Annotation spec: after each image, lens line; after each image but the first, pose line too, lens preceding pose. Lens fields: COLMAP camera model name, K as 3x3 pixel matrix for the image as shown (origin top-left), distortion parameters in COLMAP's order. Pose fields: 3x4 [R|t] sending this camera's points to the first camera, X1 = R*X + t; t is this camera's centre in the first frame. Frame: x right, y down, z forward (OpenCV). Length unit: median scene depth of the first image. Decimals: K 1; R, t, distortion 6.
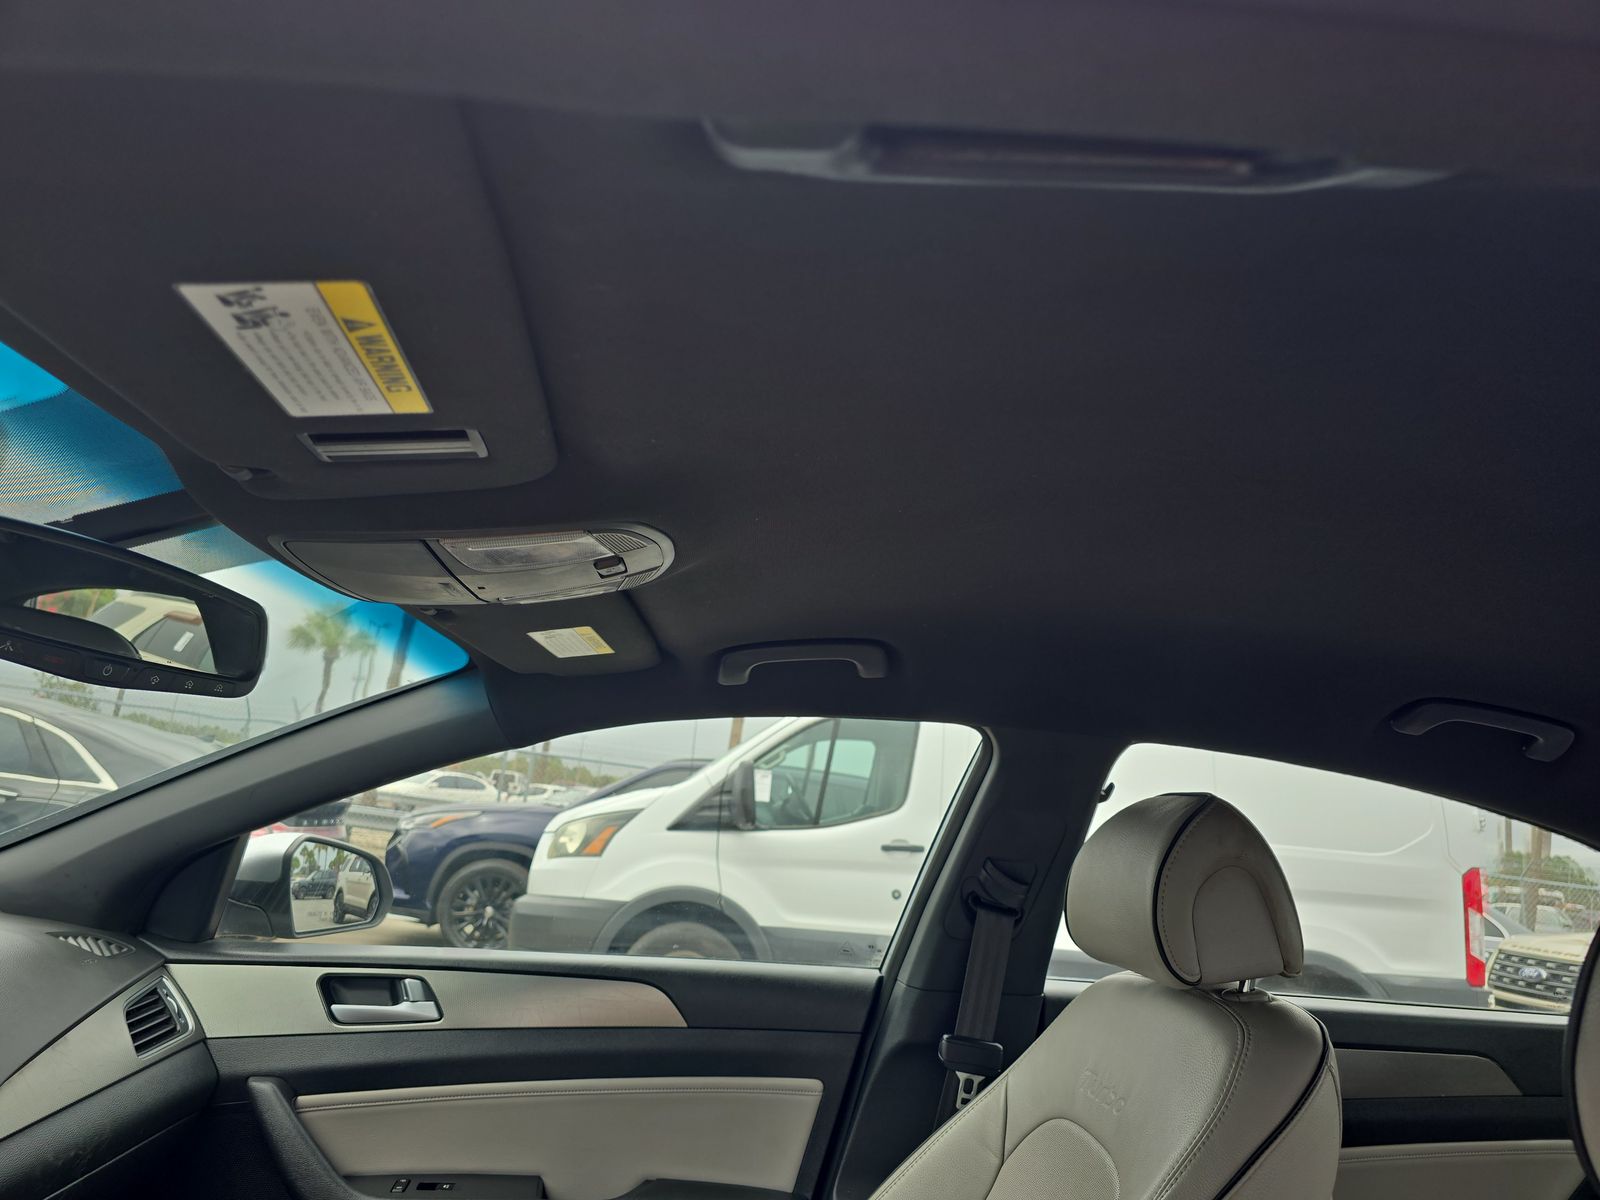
lens RADIAL K [[1078.0, 0, 802.4], [0, 1078.0, 594.3], [0, 0, 1]] dist [0.042275, -0.036066]
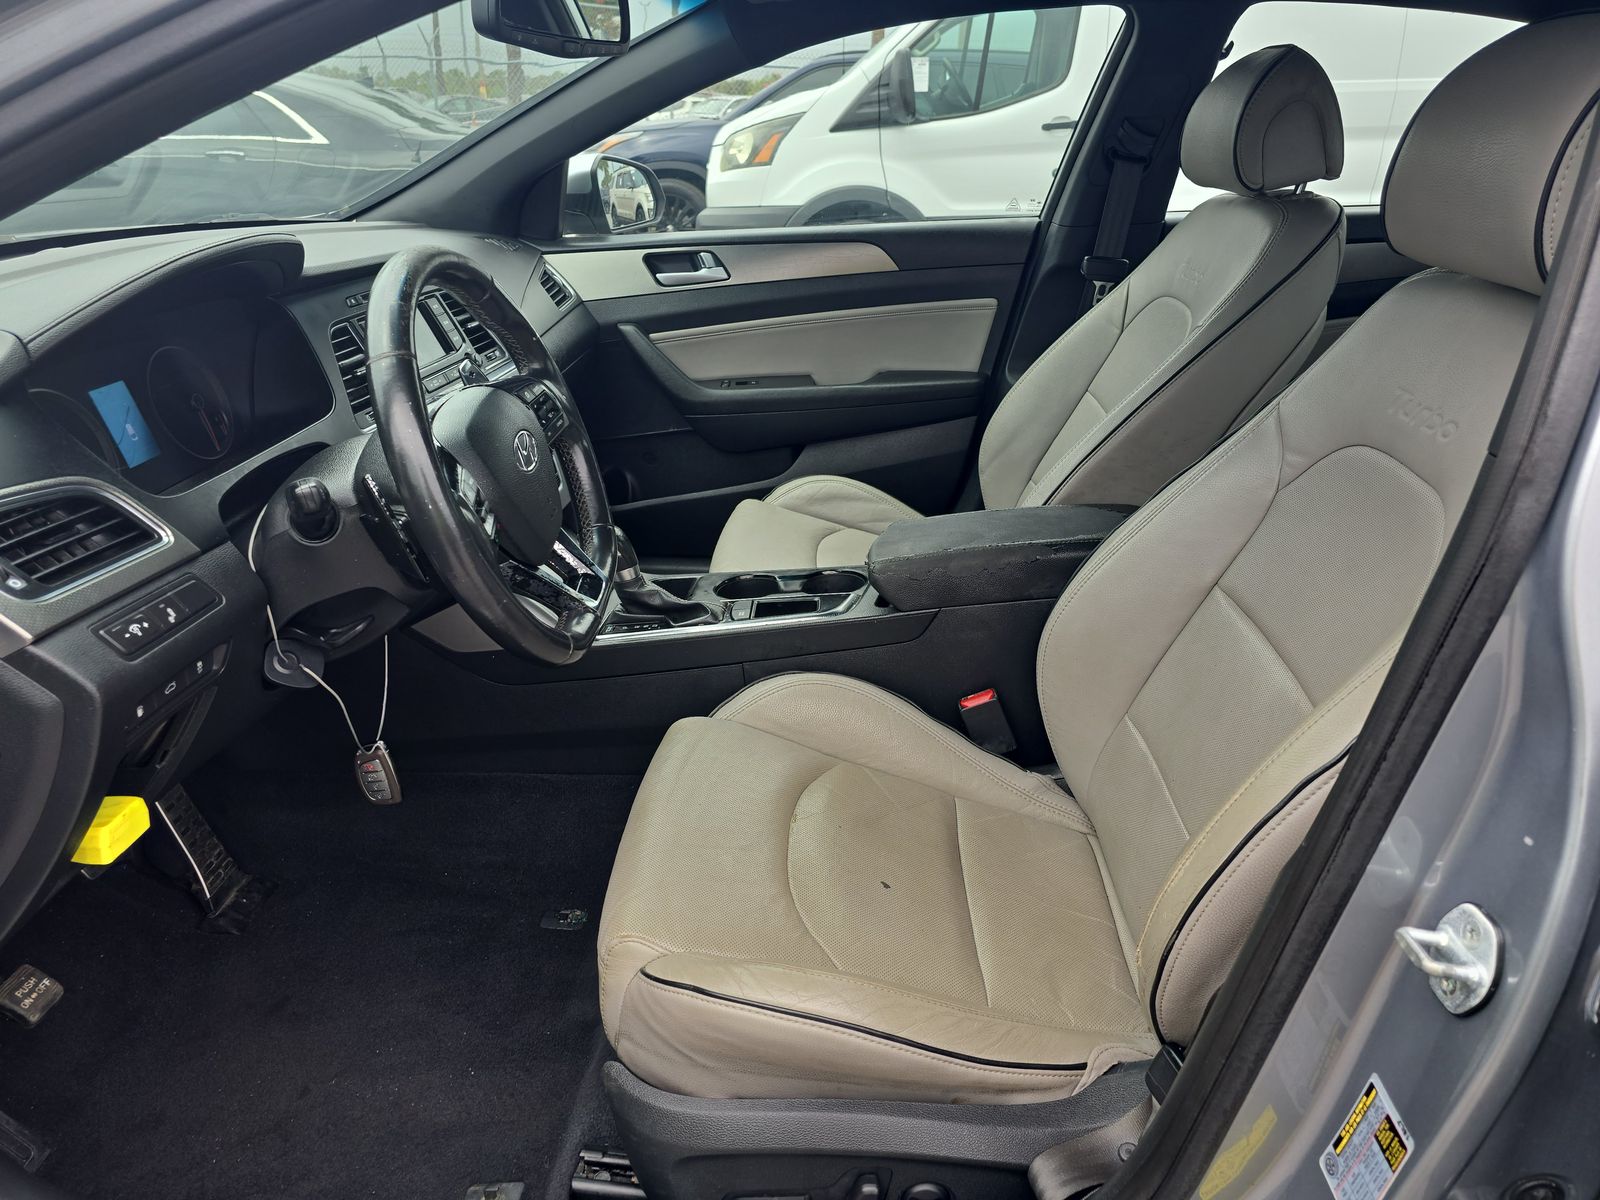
lens RADIAL K [[1078.0, 0, 801.0], [0, 1078.0, 600.8], [0, 0, 1]] dist [0.042275, -0.036066]
pose [[0.987037, -0.037373, -0.156081, -0.026794], [0.121647, 0.808584, 0.575669, -0.076226], [0.104690, -0.587193, 0.802648, -0.376965]]
